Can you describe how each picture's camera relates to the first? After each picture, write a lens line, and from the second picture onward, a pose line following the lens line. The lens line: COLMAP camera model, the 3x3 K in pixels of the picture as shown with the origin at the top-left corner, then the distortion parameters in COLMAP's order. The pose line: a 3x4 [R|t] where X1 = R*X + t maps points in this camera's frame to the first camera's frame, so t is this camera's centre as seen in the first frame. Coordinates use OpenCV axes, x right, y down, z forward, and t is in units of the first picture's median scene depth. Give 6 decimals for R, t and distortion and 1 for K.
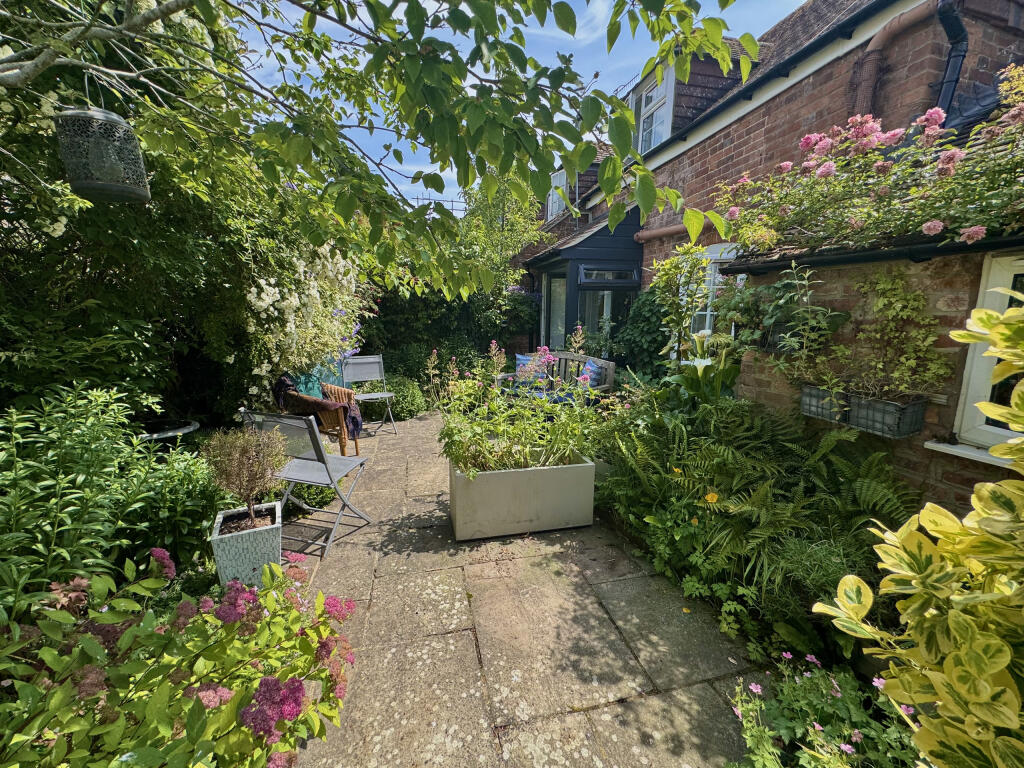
lens RADIAL K [[409.0, 0, 509.5], [0, 409.0, 386.0], [0, 0, 1]] dist [-0.006855, 0.000261]
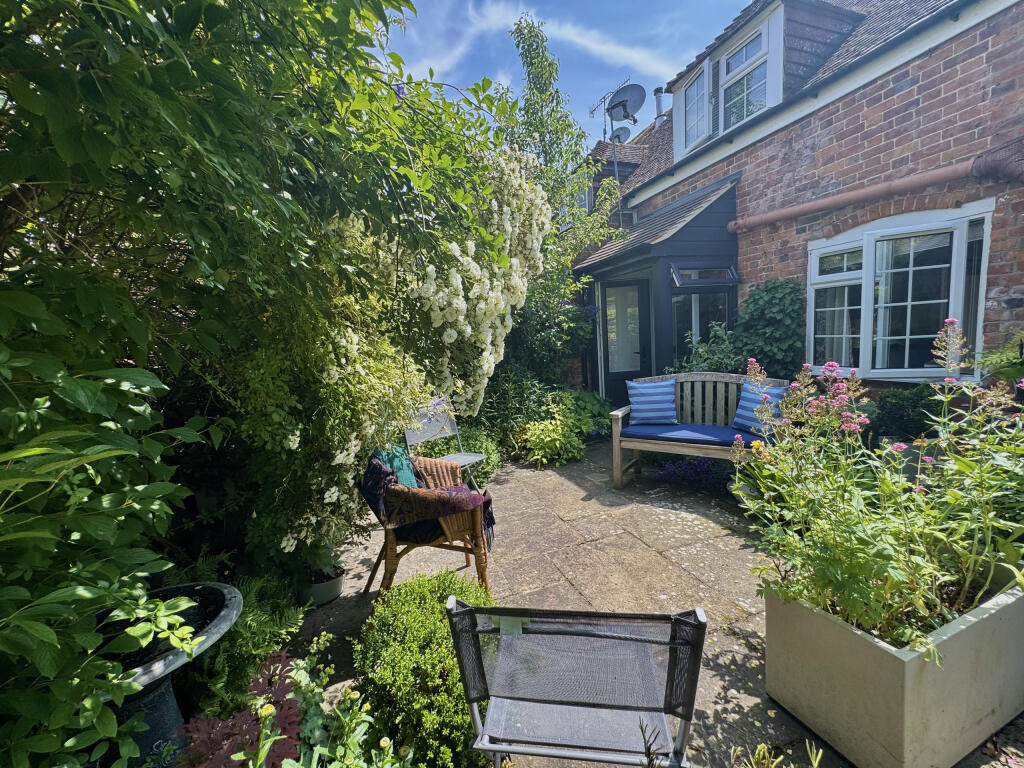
lens RADIAL K [[409.0, 0, 503.2], [0, 409.0, 380.7], [0, 0, 1]] dist [-0.006855, 0.000261]
pose [[0.991126, -0.088007, 0.099618, -0.522788], [0.095616, 0.992636, -0.074367, -0.083978], [-0.092340, 0.083232, 0.992243, 0.532133]]
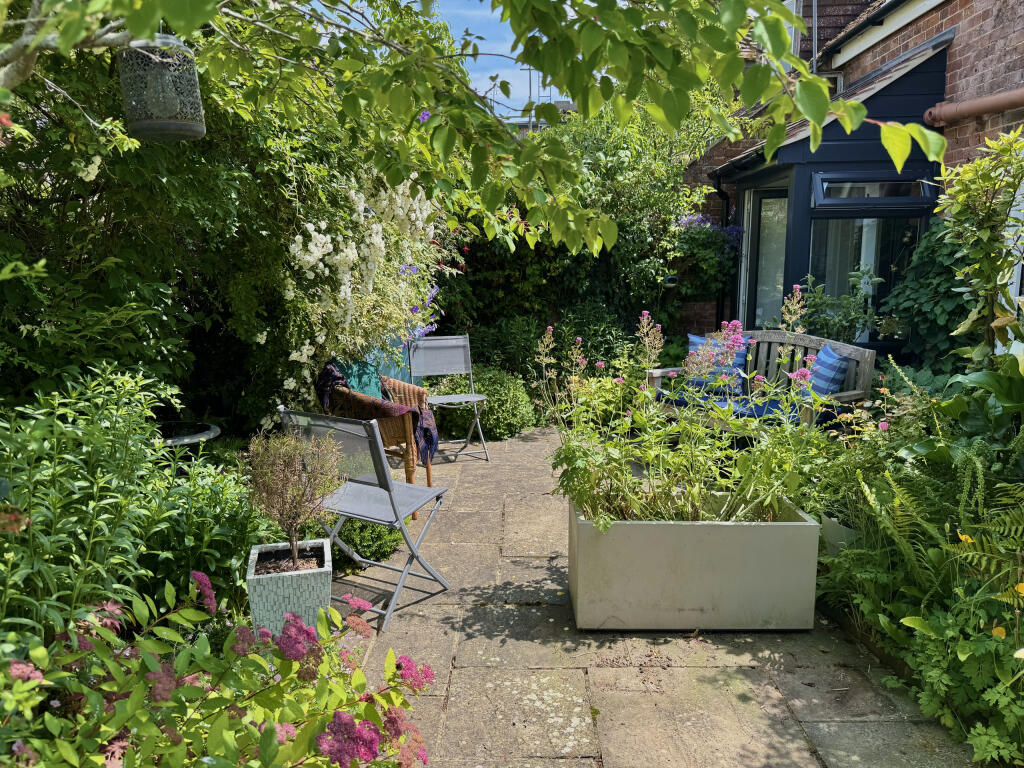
lens RADIAL K [[719.2, 0, 514.8], [0, 719.2, 393.3], [0, 0, 1]] dist [0.046659, -0.037155]
pose [[0.973216, 0.024923, -0.228536, 0.023411], [-0.024347, 0.999689, 0.005339, 0.012656], [0.228598, 0.000368, 0.973521, -0.114431]]
